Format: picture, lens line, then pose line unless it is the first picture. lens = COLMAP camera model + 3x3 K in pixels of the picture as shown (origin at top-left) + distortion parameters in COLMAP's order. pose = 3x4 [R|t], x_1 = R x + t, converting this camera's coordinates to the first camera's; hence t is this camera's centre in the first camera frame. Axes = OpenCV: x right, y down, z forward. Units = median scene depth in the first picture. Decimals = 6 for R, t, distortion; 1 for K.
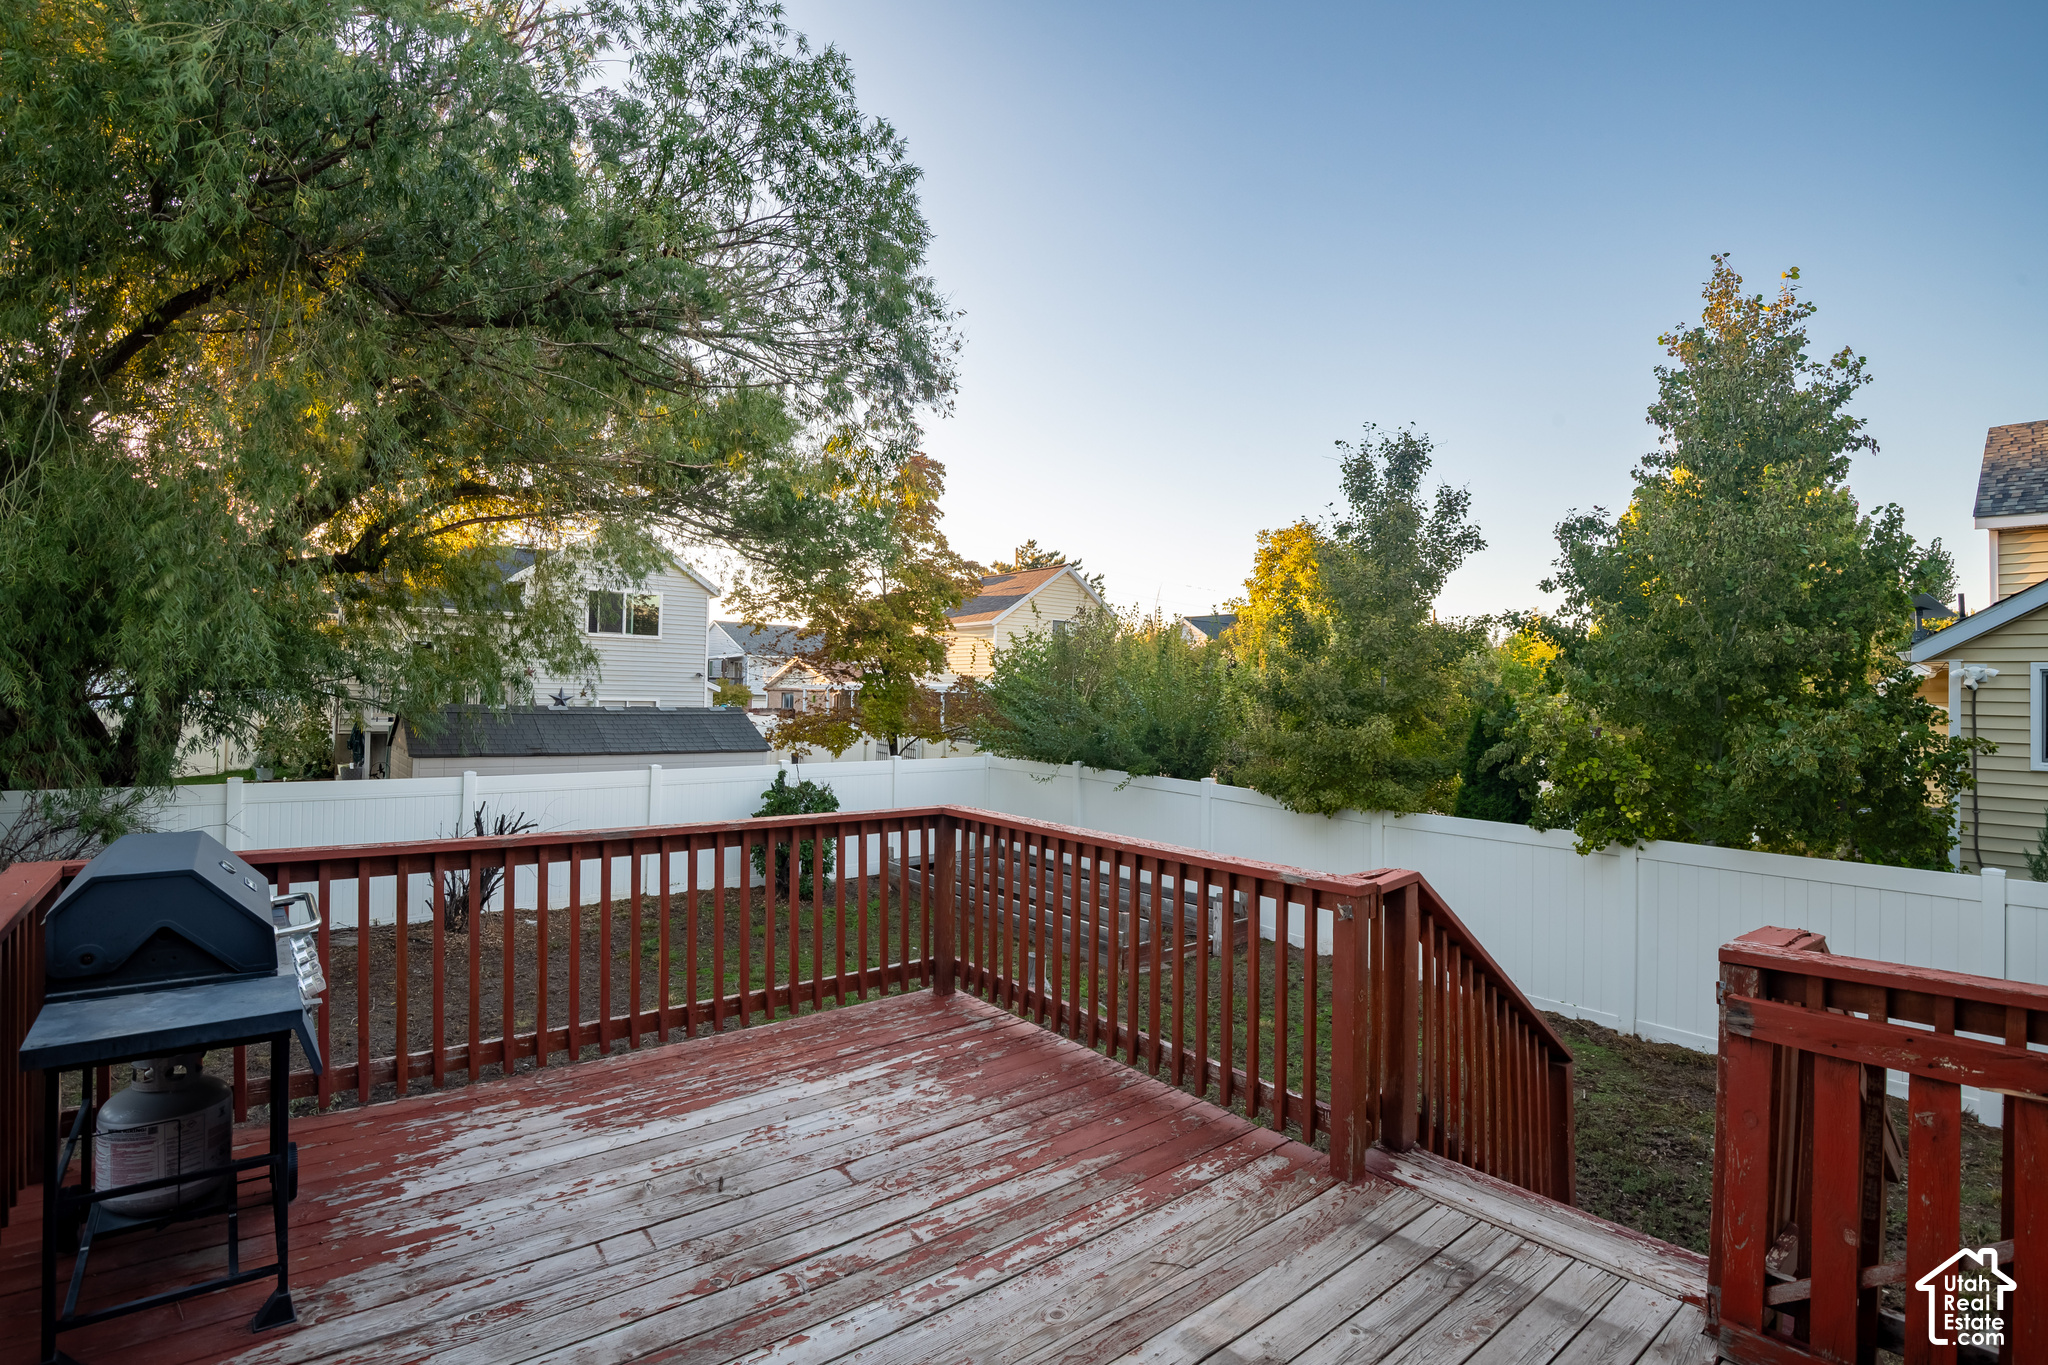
lens RADIAL K [[951.2, 0, 1022.3], [0, 951.2, 677.2], [0, 0, 1]] dist [-0.002566, -0.019111]
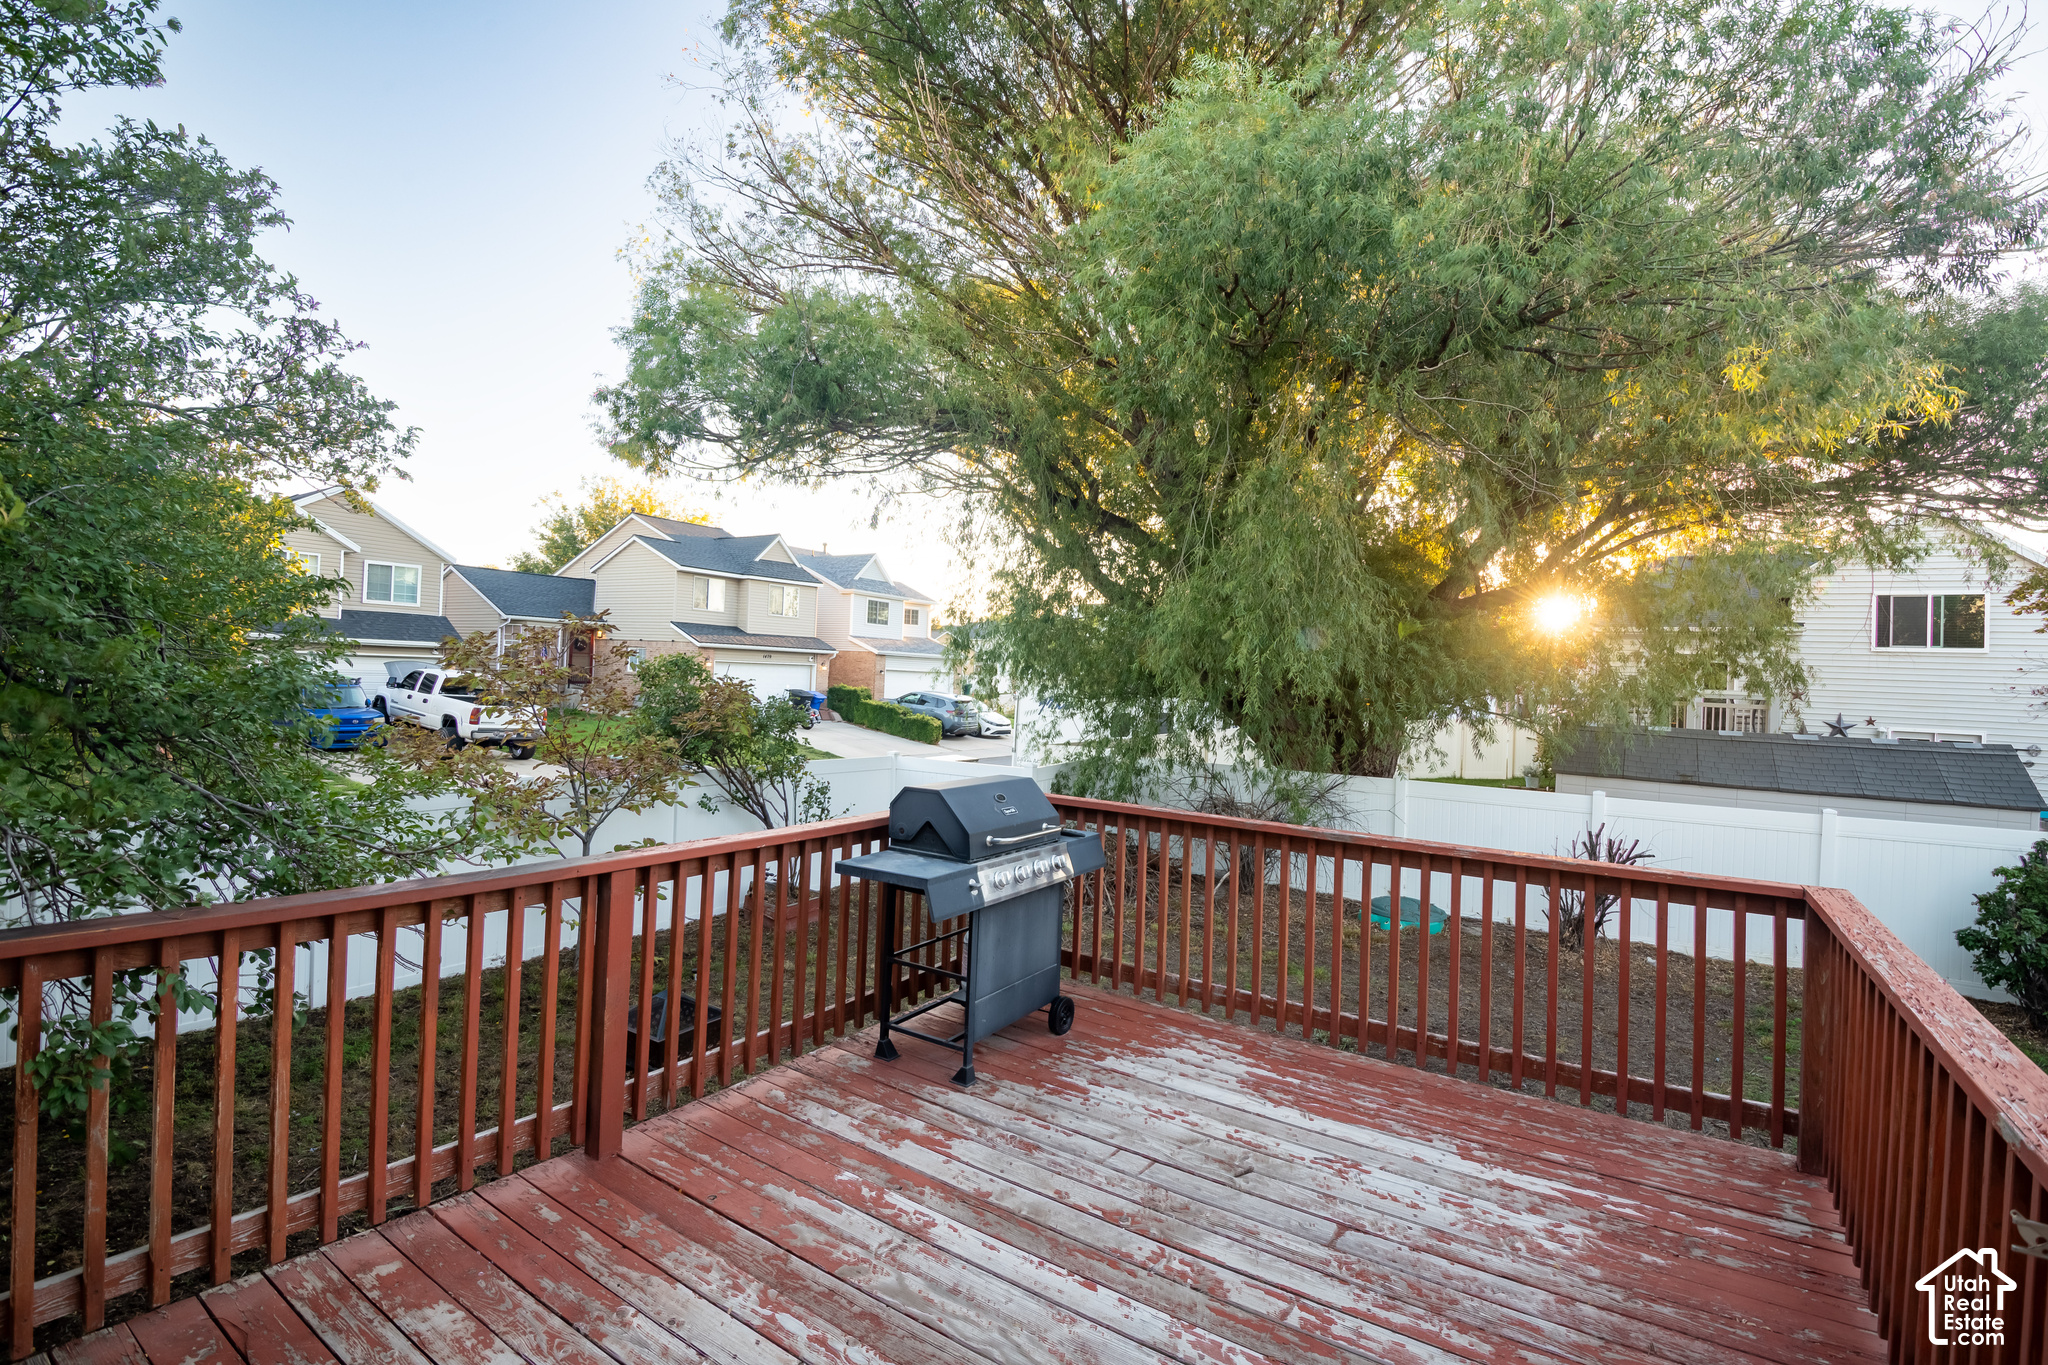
lens RADIAL K [[951.2, 0, 1022.3], [0, 951.2, 677.2], [0, 0, 1]] dist [-0.002566, -0.019111]
pose [[0.306157, -0.005376, -0.951966, 0.512191], [-0.018298, 0.999766, -0.011531, 0.009604], [0.951805, 0.020949, 0.305987, 0.378993]]
